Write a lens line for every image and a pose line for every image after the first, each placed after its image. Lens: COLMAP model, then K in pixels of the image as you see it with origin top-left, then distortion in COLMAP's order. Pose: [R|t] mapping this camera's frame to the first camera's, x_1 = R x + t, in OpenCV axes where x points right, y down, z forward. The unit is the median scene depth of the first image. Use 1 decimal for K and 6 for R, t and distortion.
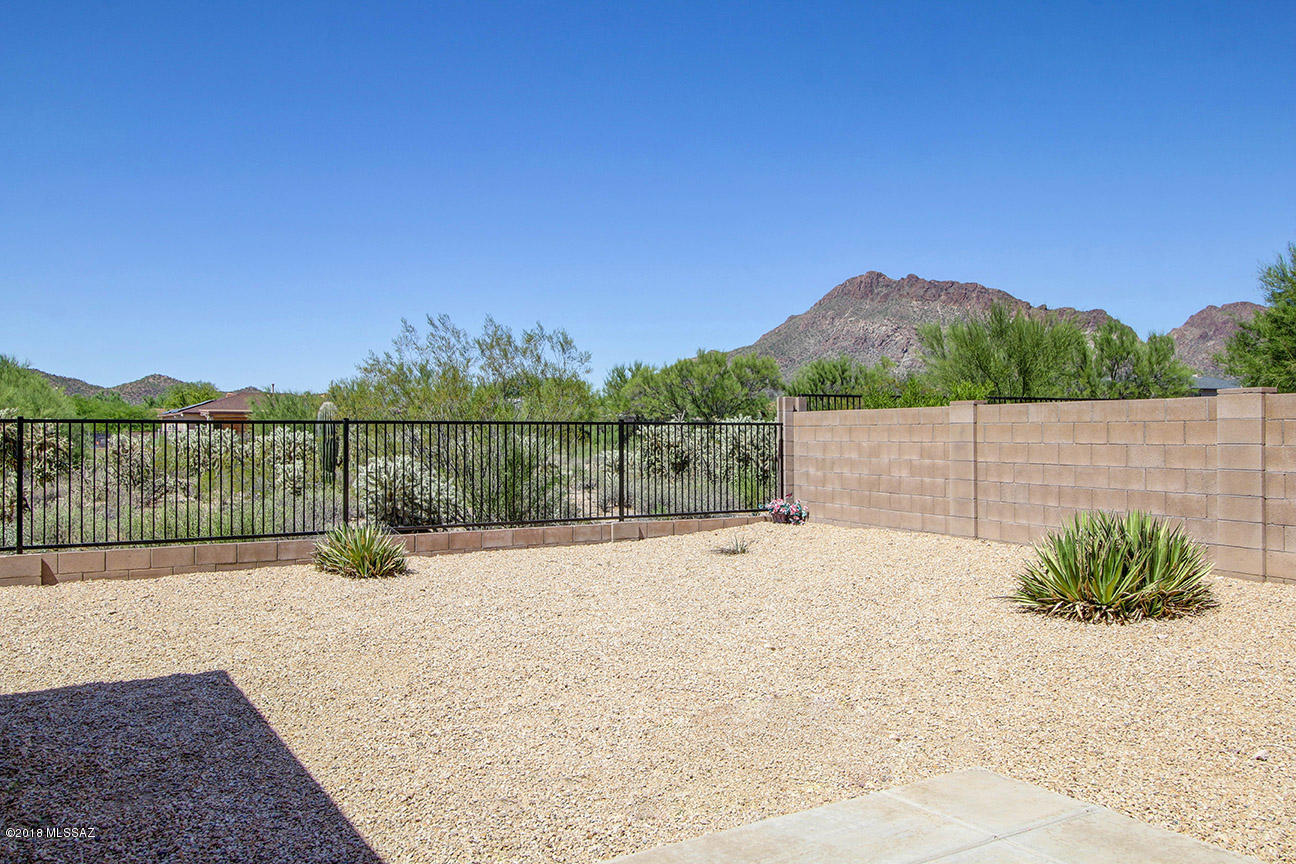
lens RADIAL K [[1042.5, 0, 648.0], [0, 1042.5, 432.0], [0, 0, 1]] dist [-0.032083, 0.001487]
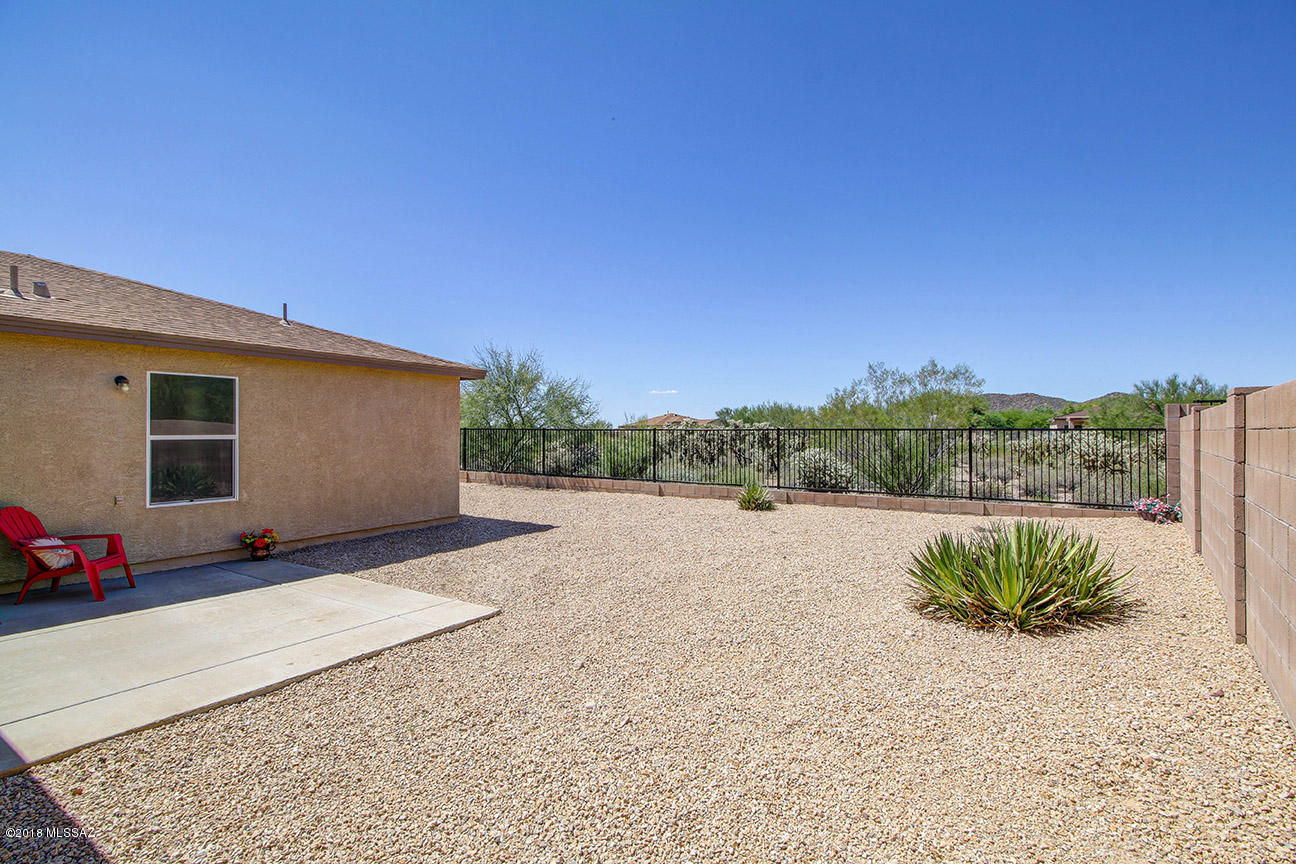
lens RADIAL K [[605.8, 0, 648.0], [0, 605.8, 432.0], [0, 0, 1]] dist [0.001916, -0.000577]
pose [[0.445285, 0.008745, -0.895346, 0.575107], [-0.005699, 0.999960, 0.006932, -0.011268], [0.895371, 0.002016, 0.445317, 0.281861]]
